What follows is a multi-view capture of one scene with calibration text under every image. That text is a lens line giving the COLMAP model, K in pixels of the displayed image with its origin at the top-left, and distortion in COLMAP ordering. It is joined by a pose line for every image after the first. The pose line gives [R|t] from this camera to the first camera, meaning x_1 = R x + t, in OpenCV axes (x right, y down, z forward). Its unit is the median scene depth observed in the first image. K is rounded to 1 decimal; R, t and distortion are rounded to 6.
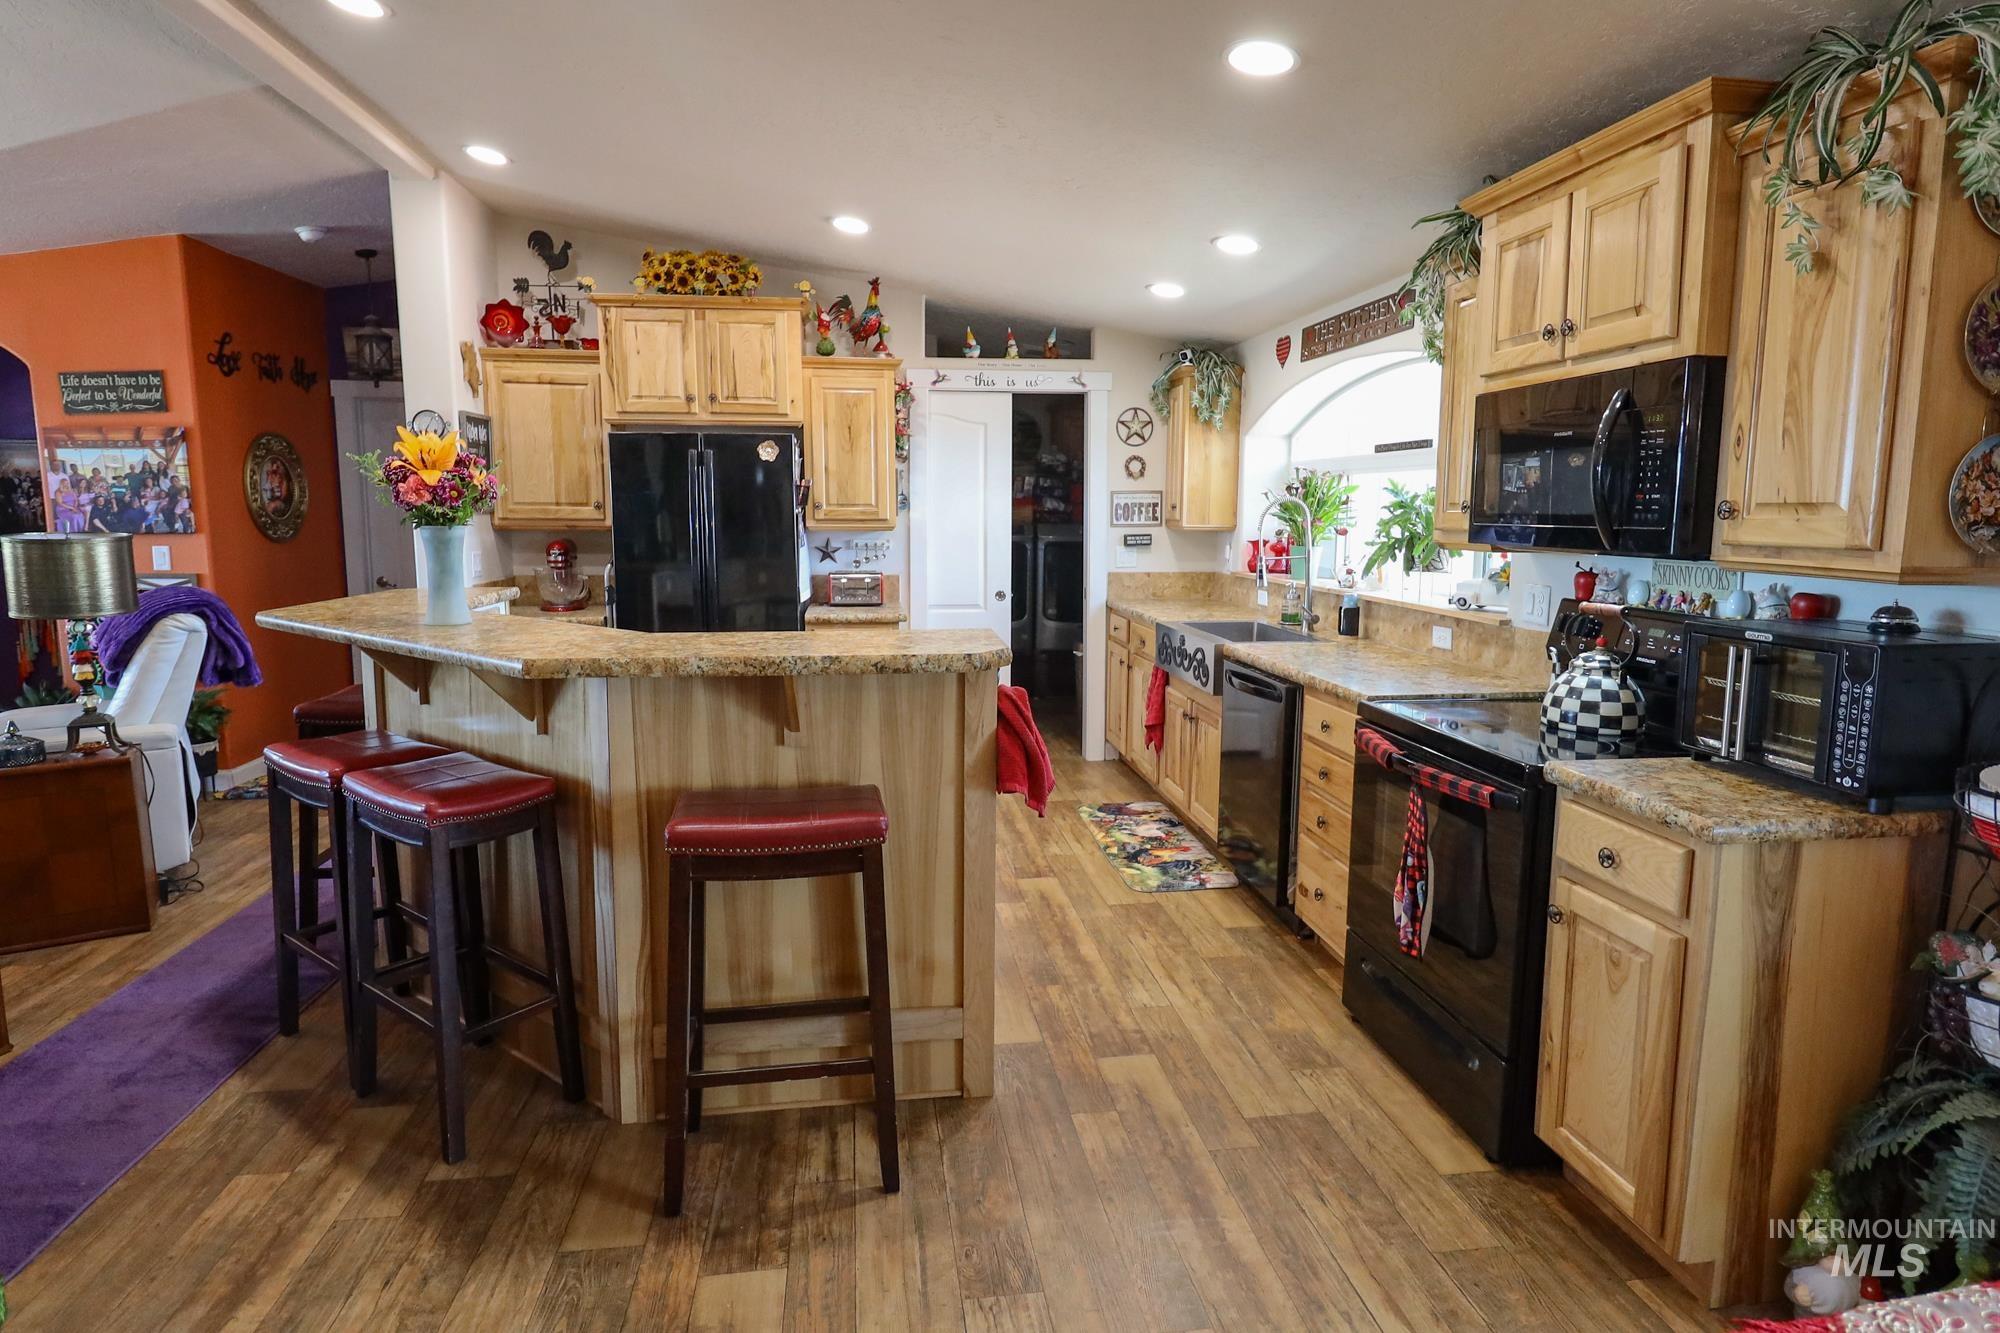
lens RADIAL K [[1091.8, 0, 999.7], [0, 1091.8, 649.1], [0, 0, 1]] dist [0.004334, 0.000211]
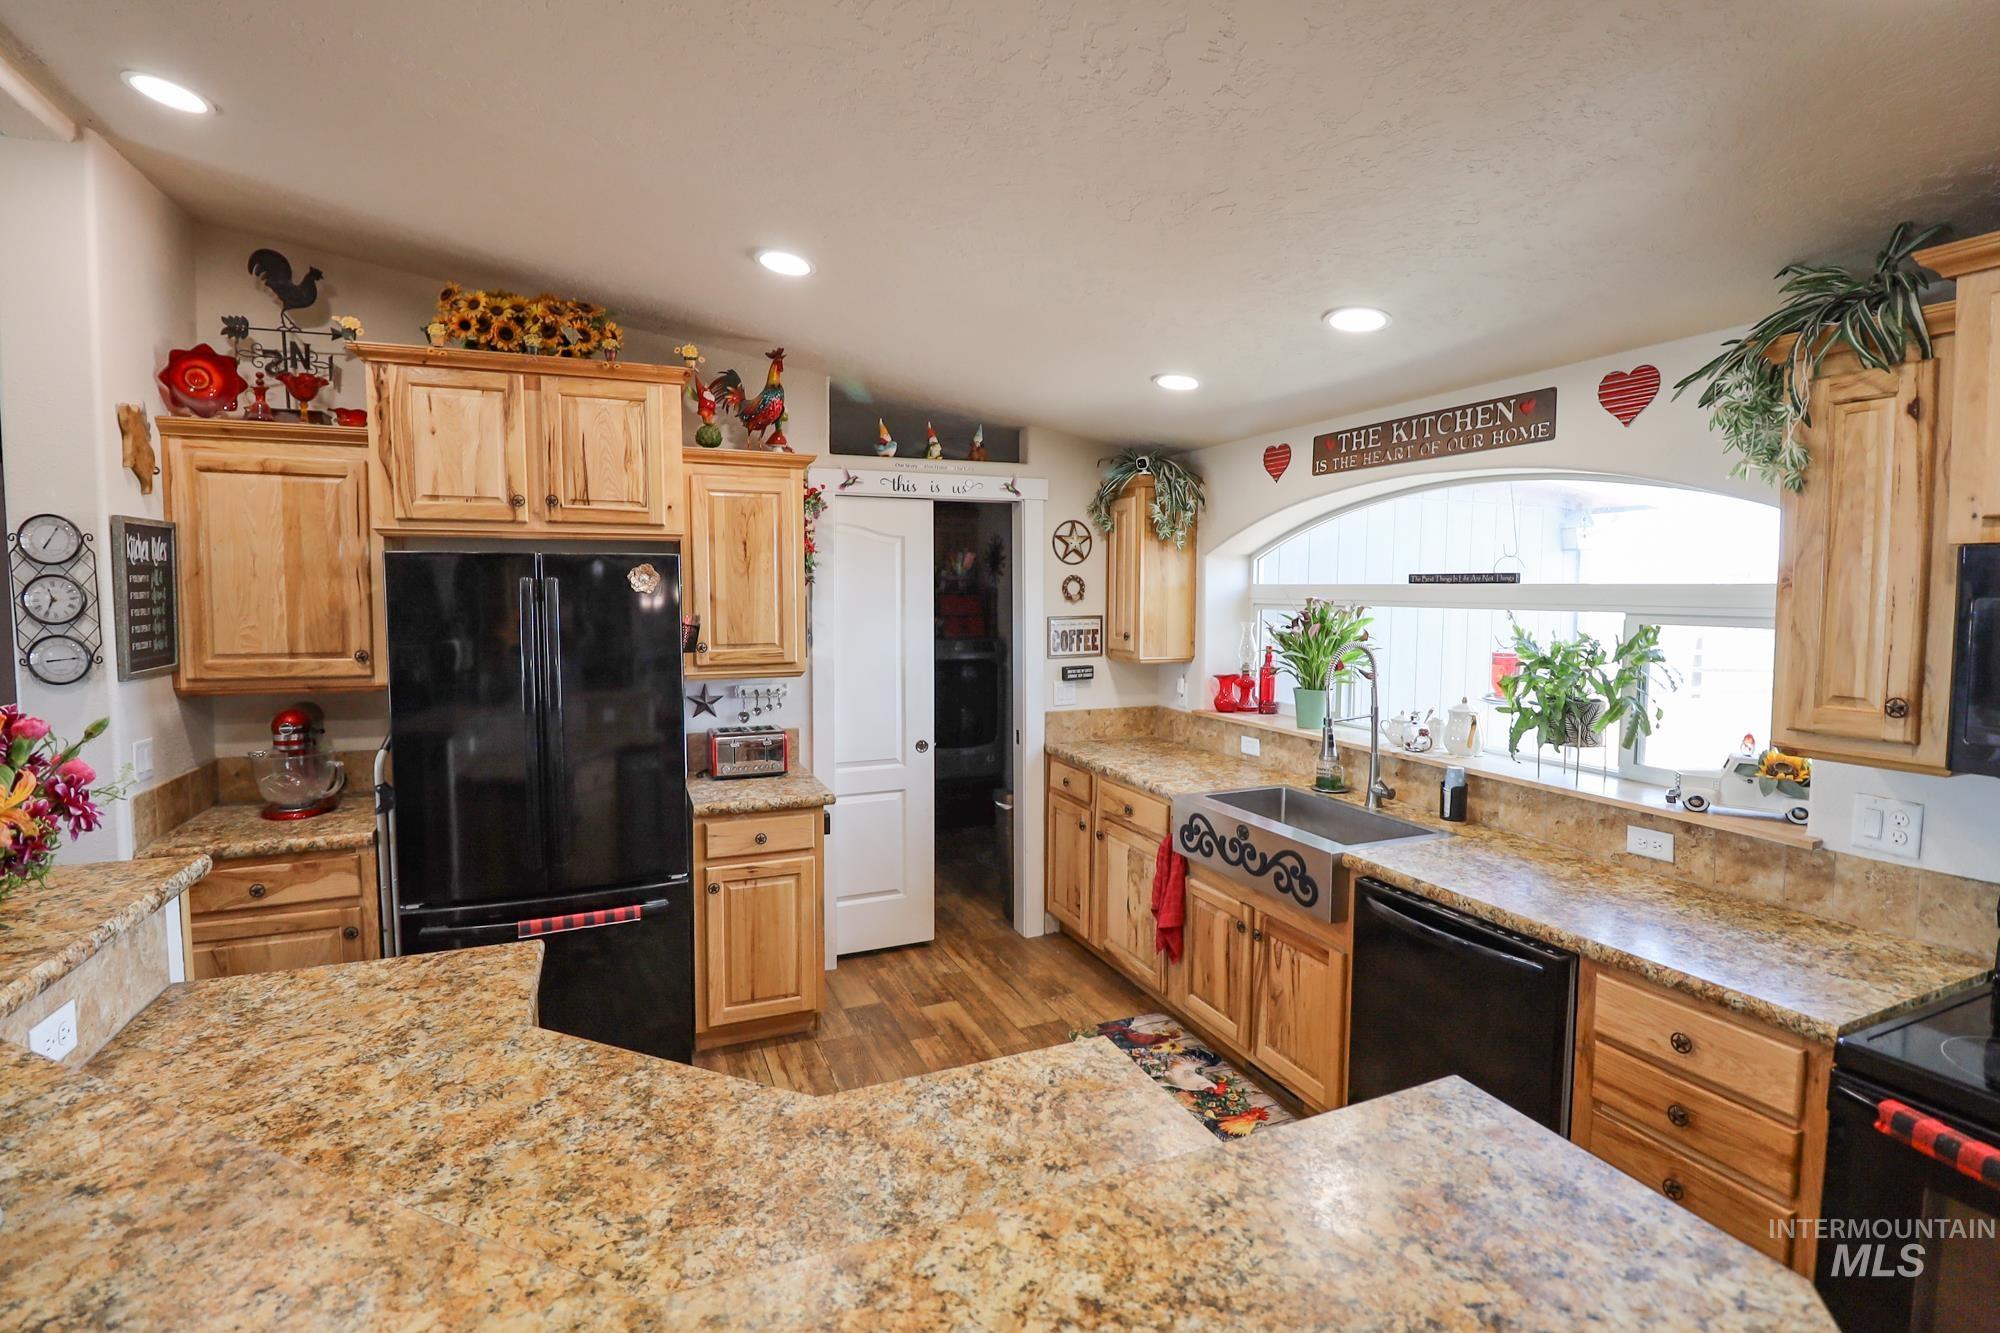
lens RADIAL K [[947.5, 0, 1003.7], [0, 947.5, 647.3], [0, 0, 1]] dist [0.004285, -0.015012]
pose [[0.965086, -0.018052, 0.261311, -0.140016], [0.035320, 0.997480, -0.061537, -0.087040], [-0.259542, 0.068618, 0.963291, 0.340557]]
